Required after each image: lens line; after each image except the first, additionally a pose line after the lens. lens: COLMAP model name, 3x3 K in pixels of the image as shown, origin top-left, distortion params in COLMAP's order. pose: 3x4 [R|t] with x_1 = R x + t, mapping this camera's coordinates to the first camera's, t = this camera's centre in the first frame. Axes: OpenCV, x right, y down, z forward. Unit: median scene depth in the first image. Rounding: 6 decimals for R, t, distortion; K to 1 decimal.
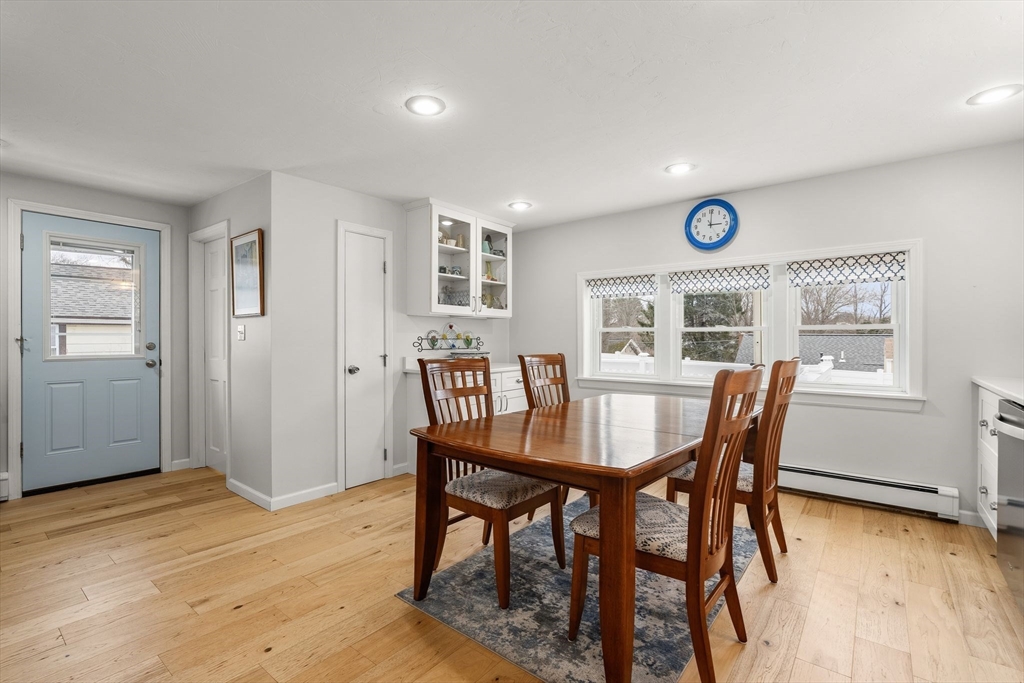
lens RADIAL K [[464.3, 0, 513.8], [0, 464.3, 338.9], [0, 0, 1]] dist [-0.003554, 0.001054]
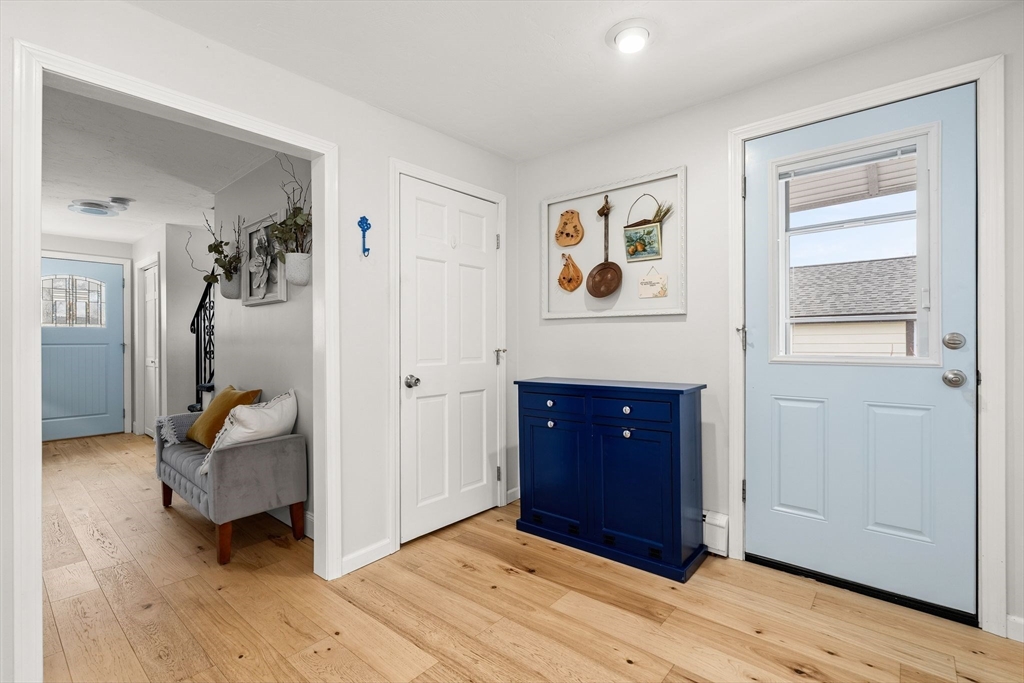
lens RADIAL K [[464.3, 0, 514.4], [0, 464.3, 341.8], [0, 0, 1]] dist [-0.003554, 0.001054]
pose [[-0.036224, 0.004182, -0.999335, -0.355181], [0.006420, 0.999972, 0.003952, 0.013833], [0.999323, -0.006273, -0.036250, 0.667947]]
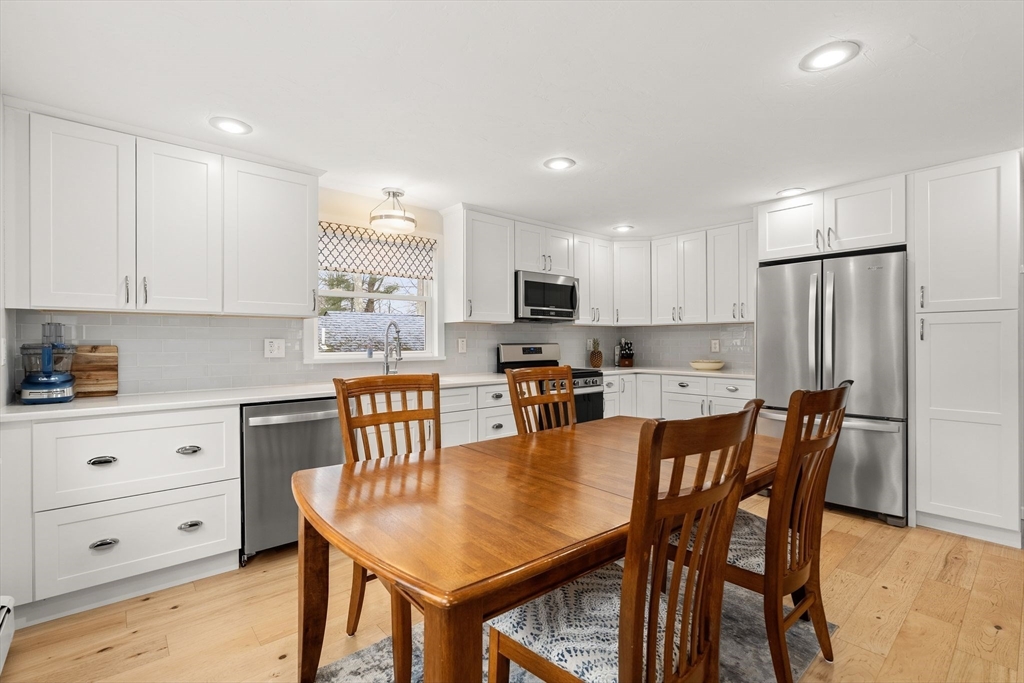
lens RADIAL K [[464.3, 0, 520.8], [0, 464.3, 342.6], [0, 0, 1]] dist [-0.003554, 0.001054]
pose [[-0.984894, 0.003494, 0.173125, 0.124335], [0.003652, 0.999993, 0.000593, -0.014087], [-0.173122, 0.001217, -0.984900, 1.243932]]
